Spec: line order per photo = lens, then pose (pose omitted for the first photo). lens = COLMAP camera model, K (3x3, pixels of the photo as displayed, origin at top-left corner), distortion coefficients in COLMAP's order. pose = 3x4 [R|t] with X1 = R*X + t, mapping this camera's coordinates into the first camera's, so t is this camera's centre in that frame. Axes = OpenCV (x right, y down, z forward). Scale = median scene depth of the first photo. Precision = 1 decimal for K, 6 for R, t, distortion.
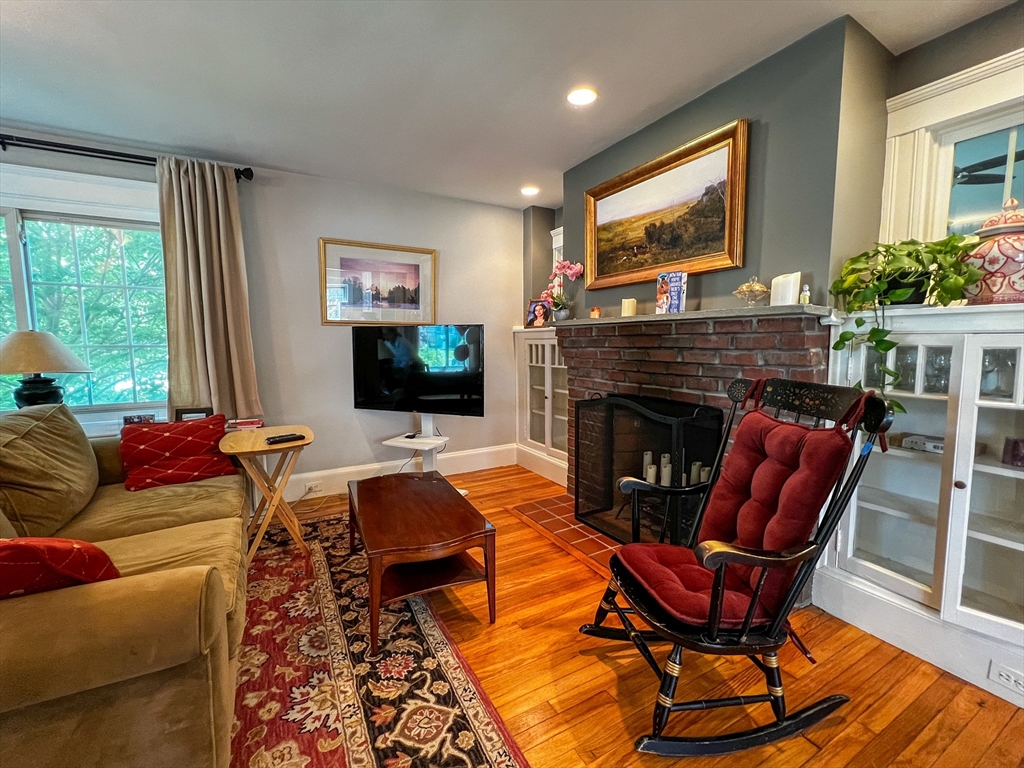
lens RADIAL K [[441.6, 0, 512.7], [0, 441.6, 380.7], [0, 0, 1]] dist [-0.001305, -0.000173]
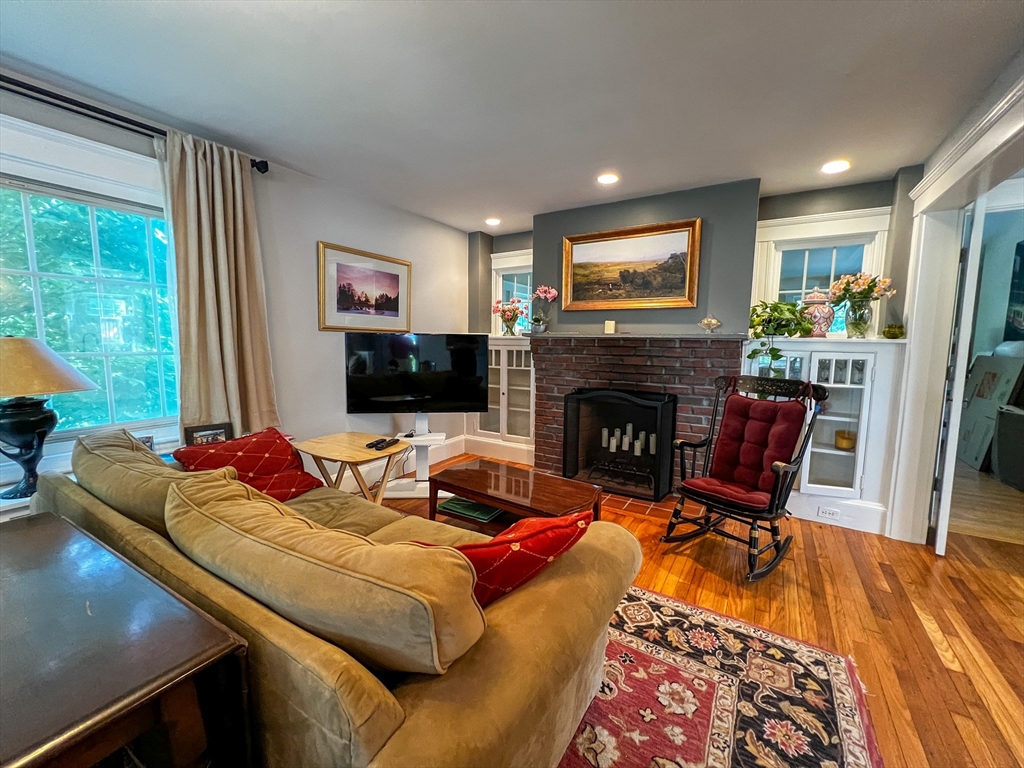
lens RADIAL K [[414.2, 0, 509.7], [0, 414.2, 381.7], [0, 0, 1]] dist [-0.000523, -0.000182]
pose [[0.875132, -0.034604, 0.482645, -0.615542], [0.027648, 0.999386, 0.021521, -0.025352], [-0.483093, -0.005489, 0.875552, -0.008907]]
